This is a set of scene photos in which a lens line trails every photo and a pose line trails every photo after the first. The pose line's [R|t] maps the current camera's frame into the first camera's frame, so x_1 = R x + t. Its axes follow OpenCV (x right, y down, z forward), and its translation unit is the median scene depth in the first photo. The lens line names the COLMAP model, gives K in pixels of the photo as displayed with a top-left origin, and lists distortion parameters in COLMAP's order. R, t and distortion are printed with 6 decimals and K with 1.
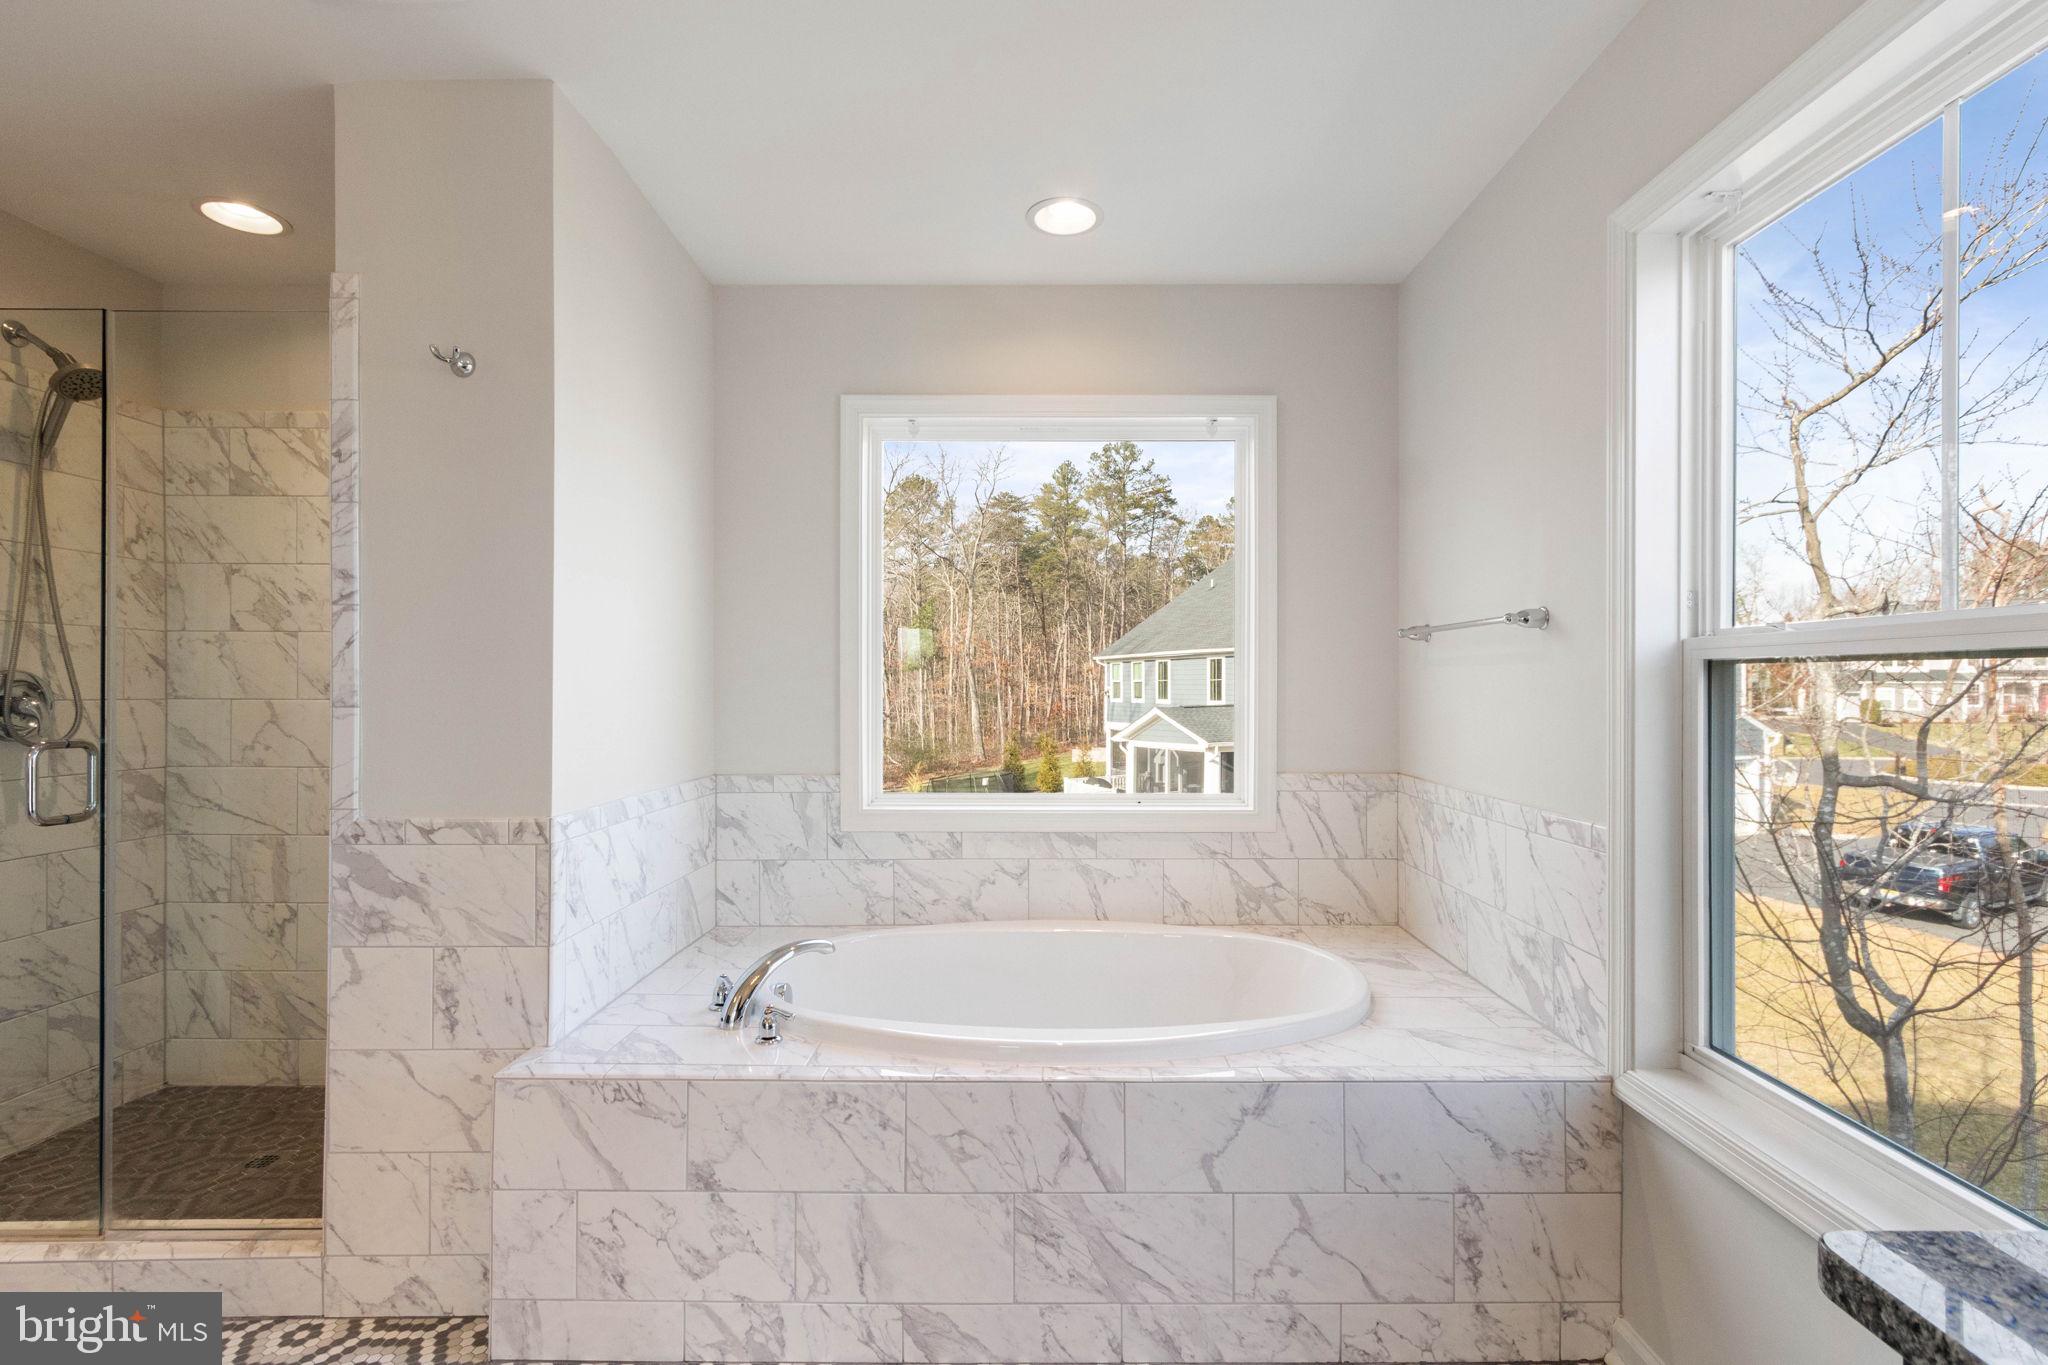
lens RADIAL K [[938.8, 0, 1023.3], [0, 938.8, 685.0], [0, 0, 1]] dist [-0.002586, 0.000736]
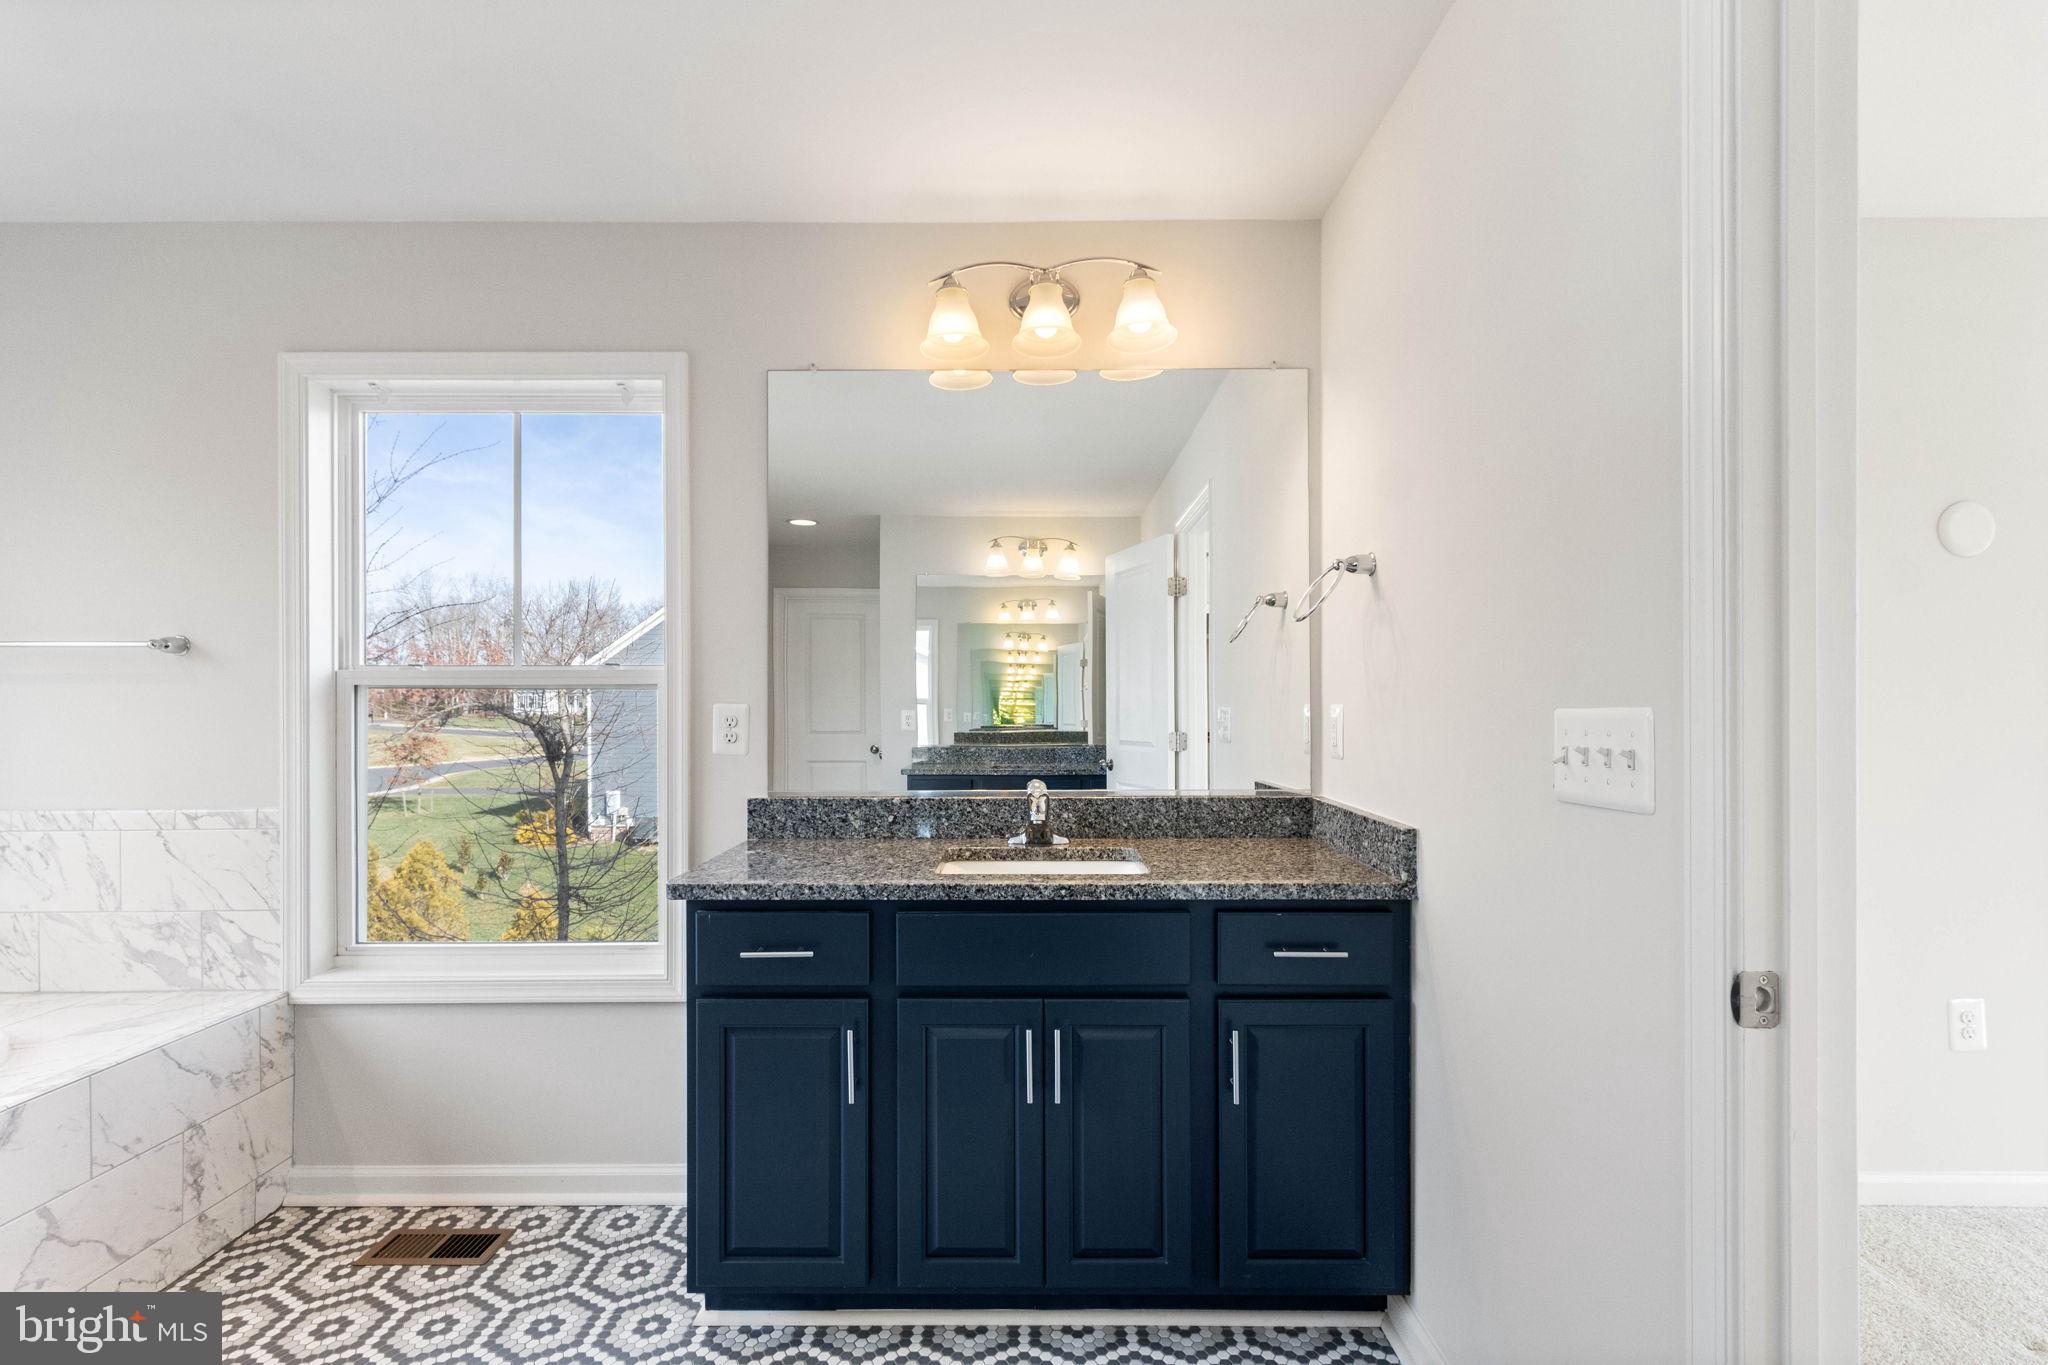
lens RADIAL K [[938.8, 0, 1023.5], [0, 938.8, 691.5], [0, 0, 1]] dist [-0.002586, 0.000736]
pose [[0.001438, 0.005001, 0.999986, -0.726538], [0.002945, 0.999983, -0.005005, -0.005733], [-0.999995, 0.002952, 0.001423, -0.065321]]
